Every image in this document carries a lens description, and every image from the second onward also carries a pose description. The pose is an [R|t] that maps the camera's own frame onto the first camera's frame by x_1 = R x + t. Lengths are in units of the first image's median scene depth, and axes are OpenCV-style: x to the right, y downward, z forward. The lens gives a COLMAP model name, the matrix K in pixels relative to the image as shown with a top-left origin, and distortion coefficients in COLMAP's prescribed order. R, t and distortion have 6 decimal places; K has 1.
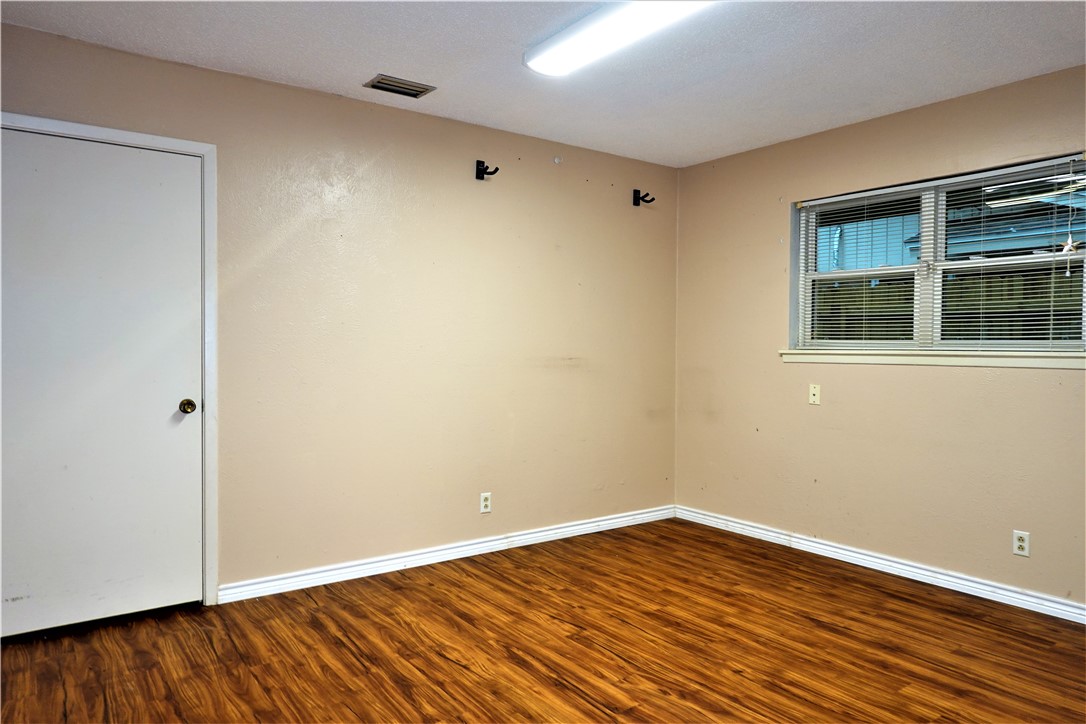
lens RADIAL K [[722.4, 0, 545.2], [0, 722.4, 364.4], [0, 0, 1]] dist [-0.003688, -0.000305]
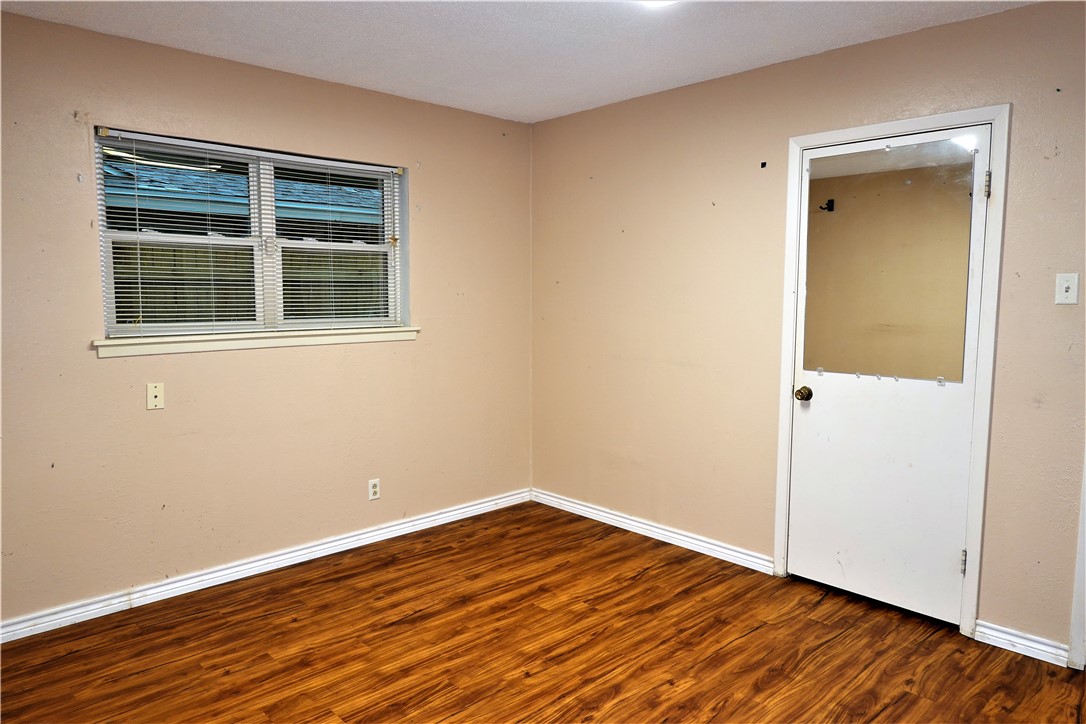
lens RADIAL K [[722.4, 0, 545.7], [0, 722.4, 357.6], [0, 0, 1]] dist [-0.003688, -0.000305]
pose [[-0.124059, -0.101319, 0.987089, -0.546773], [0.022217, 0.994240, 0.104846, -0.089311], [-0.992026, 0.034937, -0.121093, 0.884460]]
